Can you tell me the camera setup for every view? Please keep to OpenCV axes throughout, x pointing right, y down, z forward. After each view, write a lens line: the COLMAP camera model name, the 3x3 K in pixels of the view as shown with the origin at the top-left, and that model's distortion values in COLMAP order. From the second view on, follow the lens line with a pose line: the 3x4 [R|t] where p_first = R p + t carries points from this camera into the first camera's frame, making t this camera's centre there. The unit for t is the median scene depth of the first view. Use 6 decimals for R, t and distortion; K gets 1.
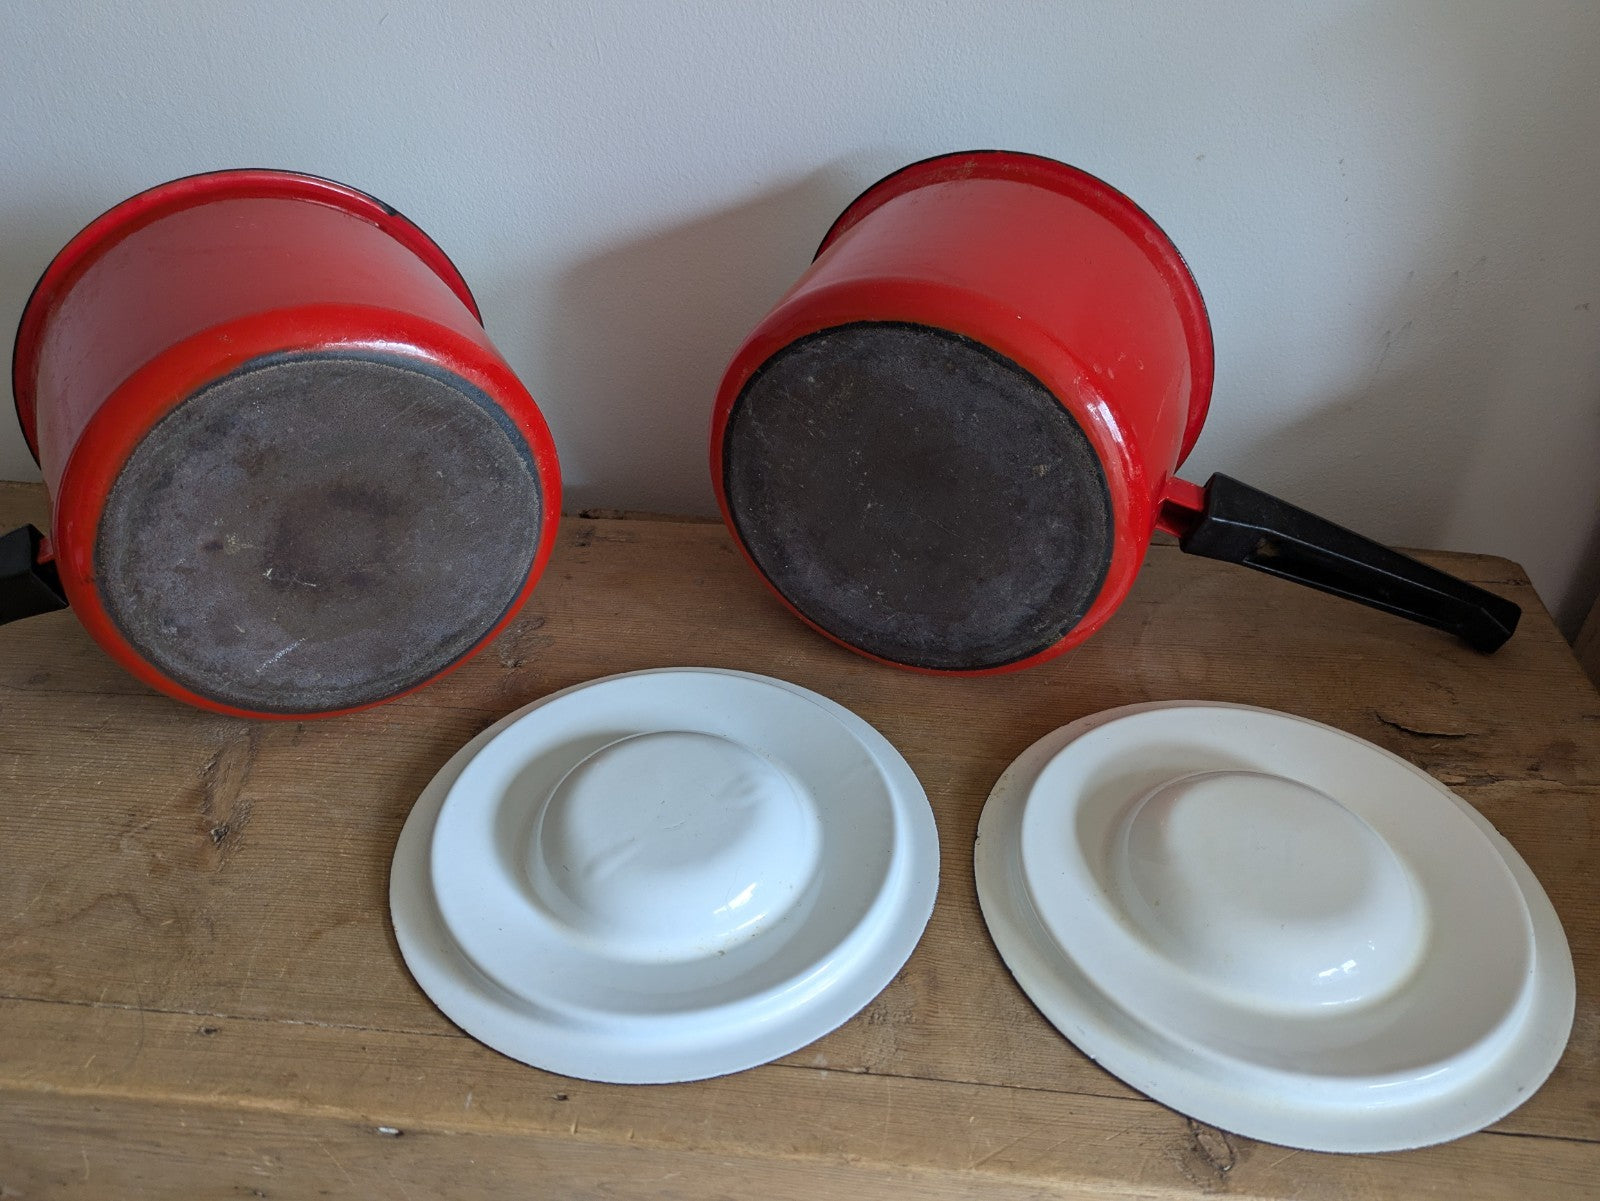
lens RADIAL K [[1271.7, 0, 781.6], [0, 1271.7, 602.8], [0, 0, 1]] dist [0.026141, -0.030522]
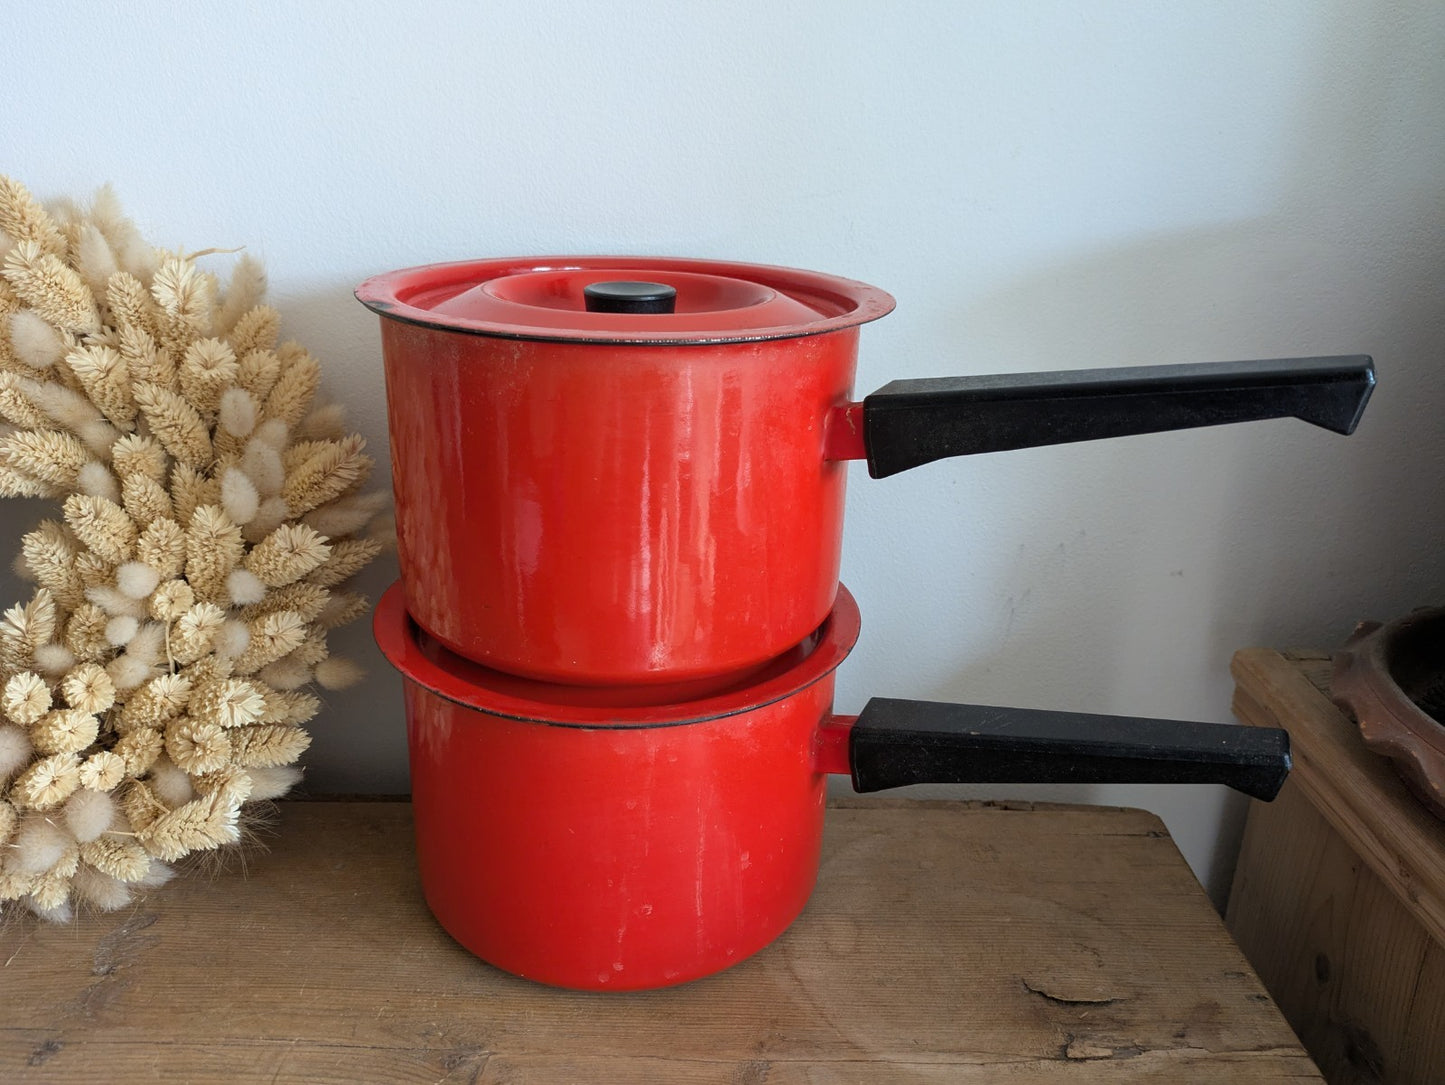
lens RADIAL K [[1148.5, 0, 714.3], [0, 1148.5, 533.7], [0, 0, 1]] dist [0.026141, -0.030522]
pose [[0.994486, -0.011849, 0.104199, 0.164333], [0.040234, 0.960672, -0.274757, -0.009362], [-0.096846, 0.277434, 0.955851, 0.103628]]
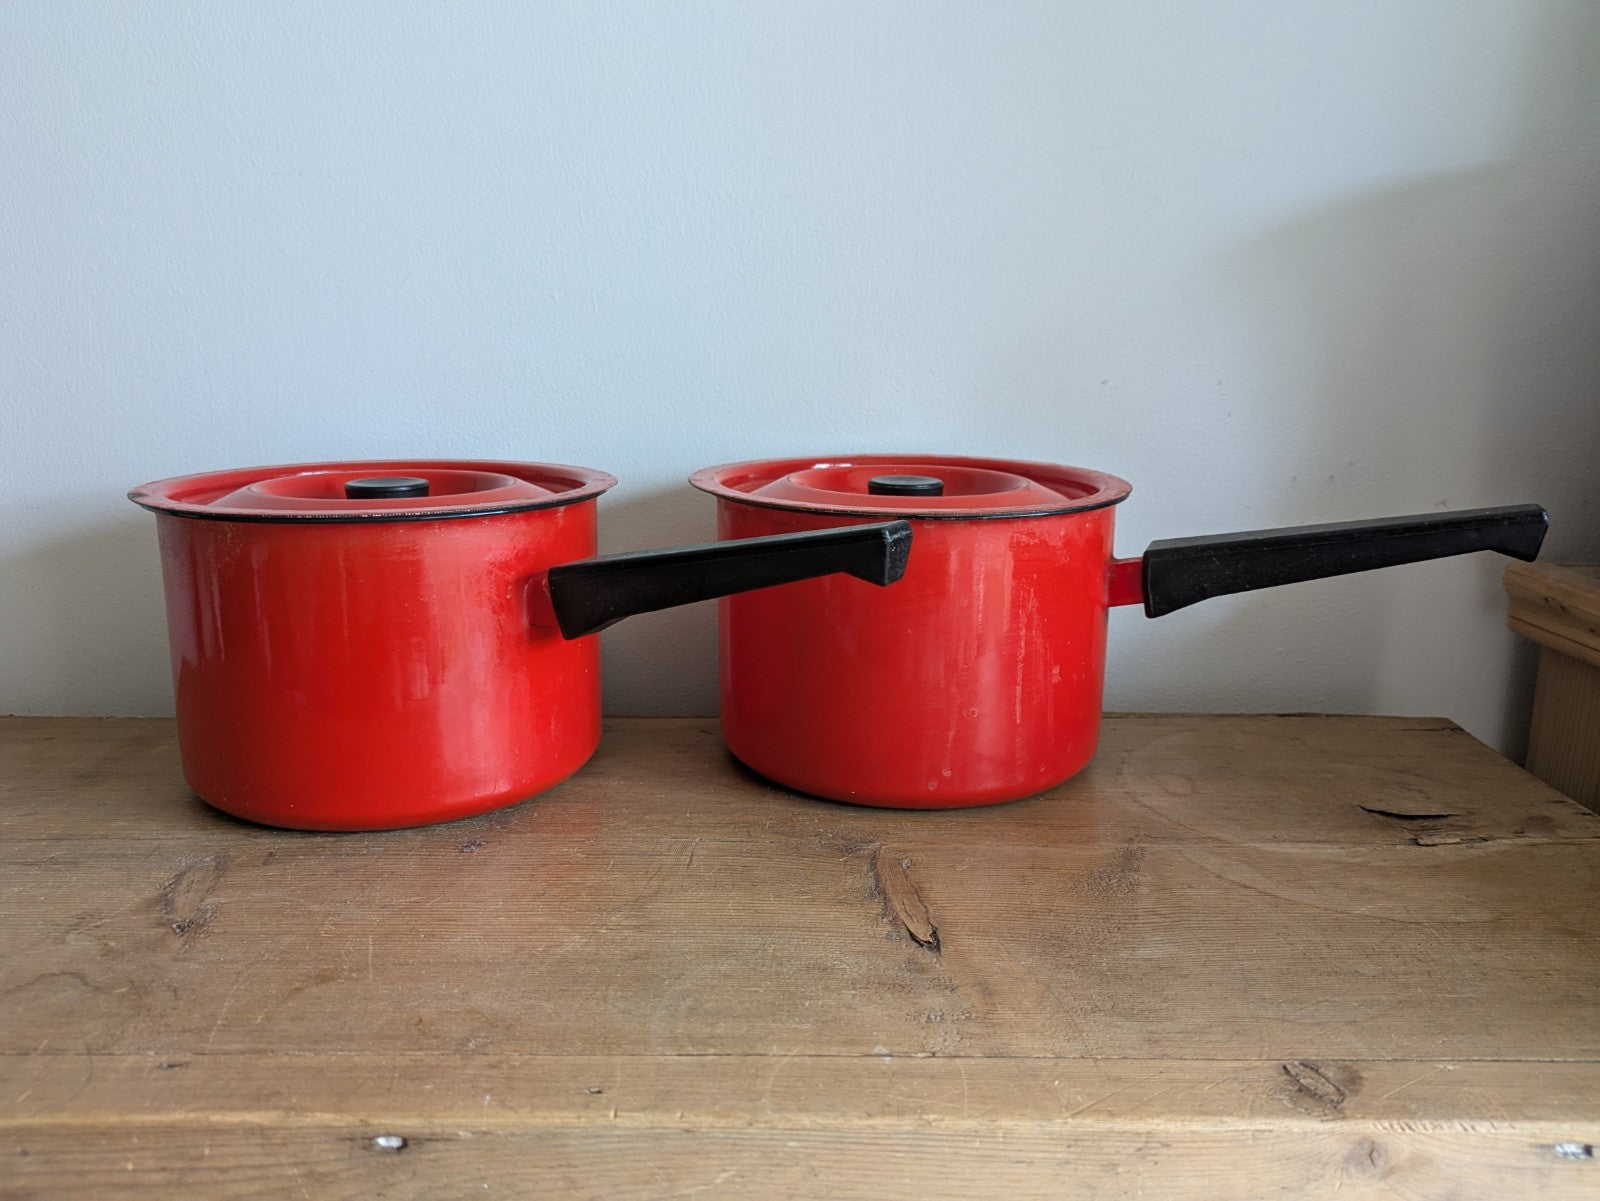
lens RADIAL K [[1271.7, 0, 799.3], [0, 1271.7, 586.9], [0, 0, 1]] dist [0.026141, -0.030522]
pose [[0.994267, -0.011444, 0.106316, -0.102455], [0.054848, 0.908079, -0.415193, 0.372098], [-0.091791, 0.418644, 0.903500, 0.043672]]
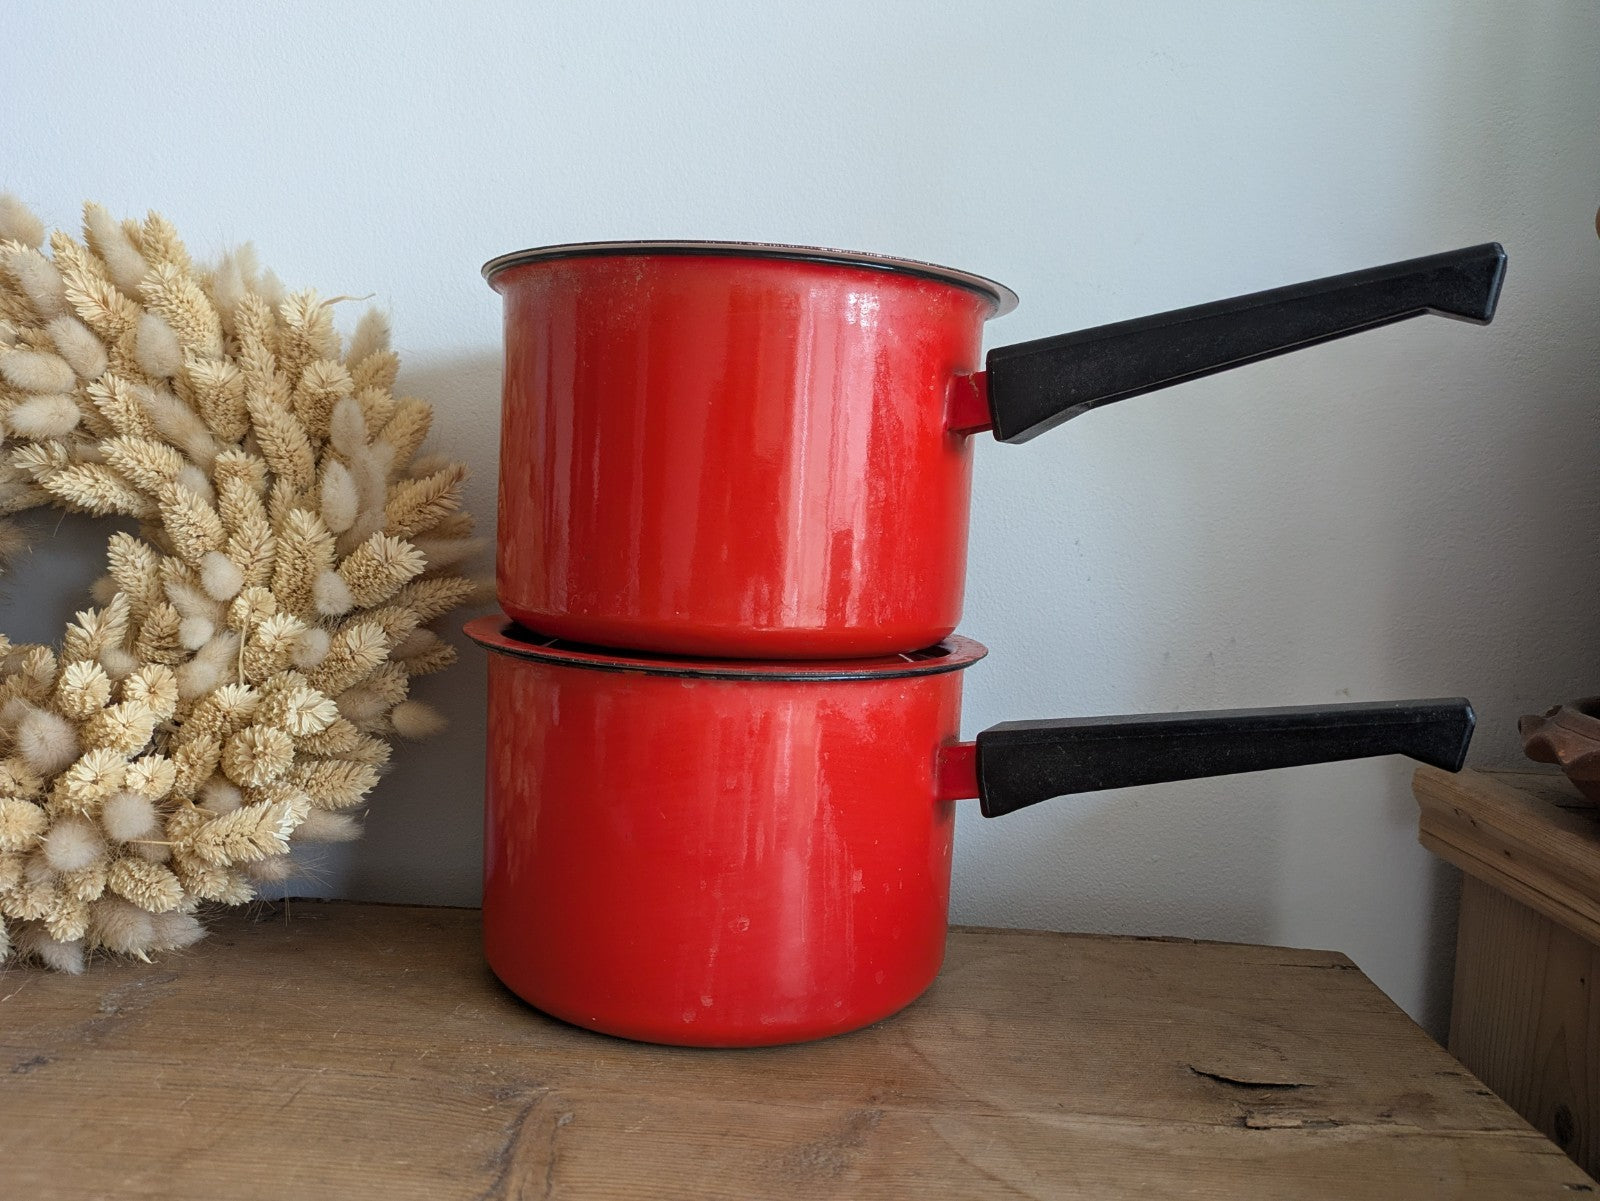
lens RADIAL K [[1271.7, 0, 786.1], [0, 1271.7, 591.3], [0, 0, 1]] dist [0.026141, -0.030522]
pose [[0.997047, 0.040444, 0.065283, 0.165755], [0.000925, 0.843705, -0.536806, 0.301787], [-0.076790, 0.535281, 0.841176, 0.203831]]
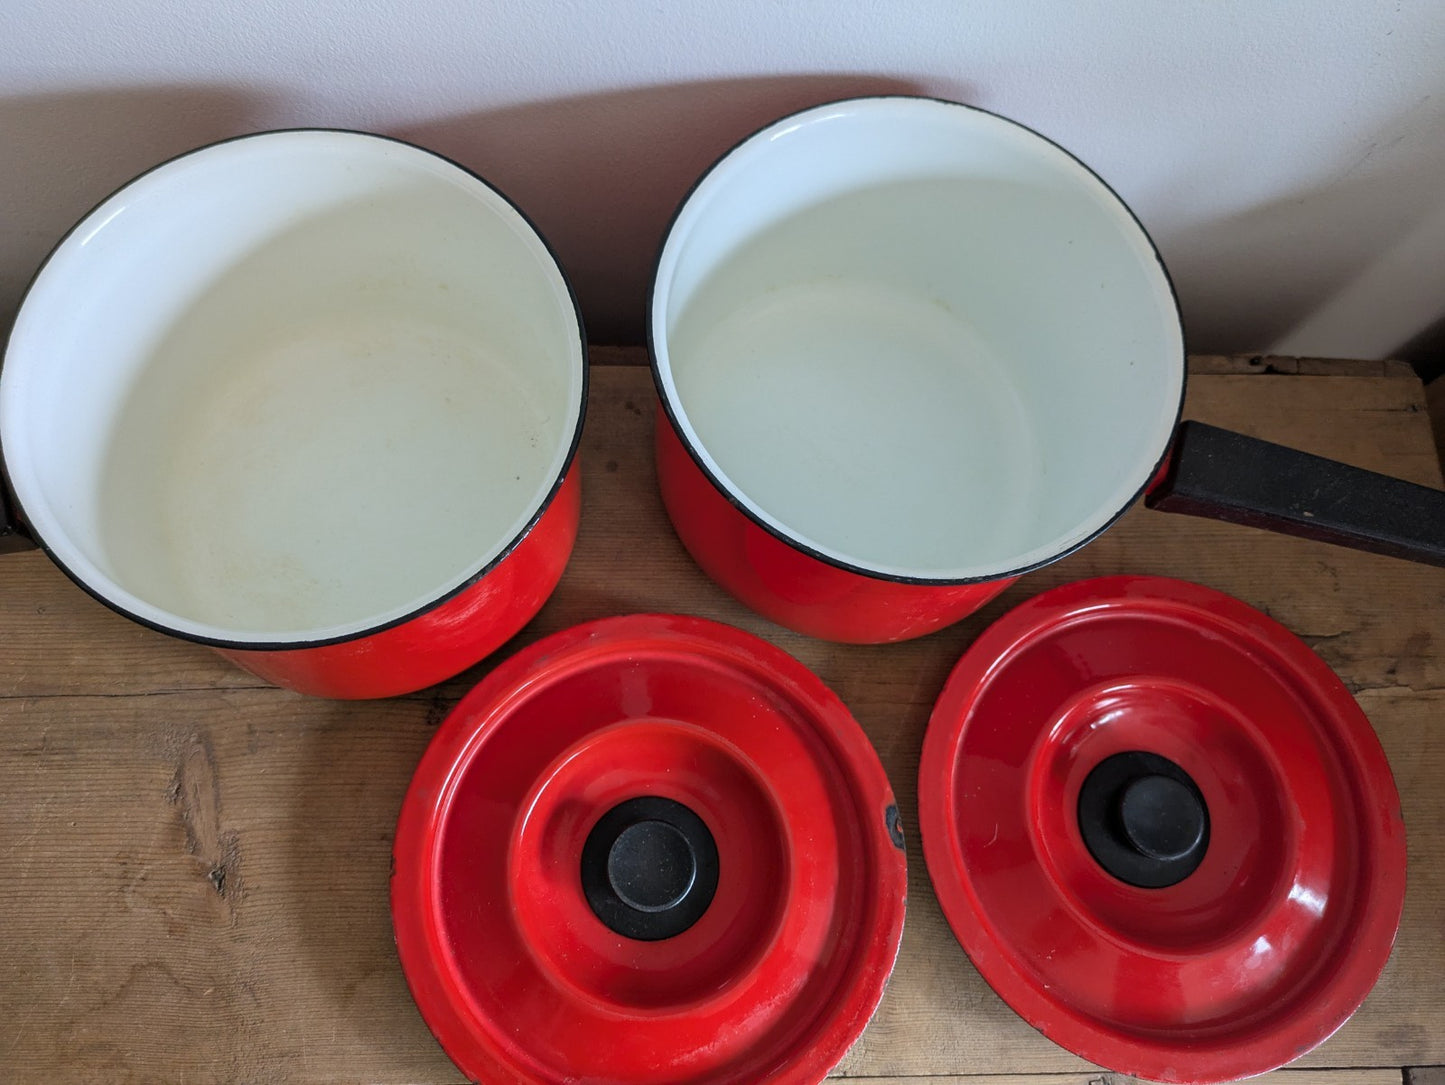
lens RADIAL K [[1148.9, 0, 686.7], [0, 1148.9, 531.9], [0, 0, 1]] dist [0.010832, -0.010819]
pose [[0.991296, -0.088886, 0.097120, -0.126611], [0.015526, 0.811464, 0.584196, -0.618707], [-0.130736, -0.577604, 0.805781, 0.357502]]
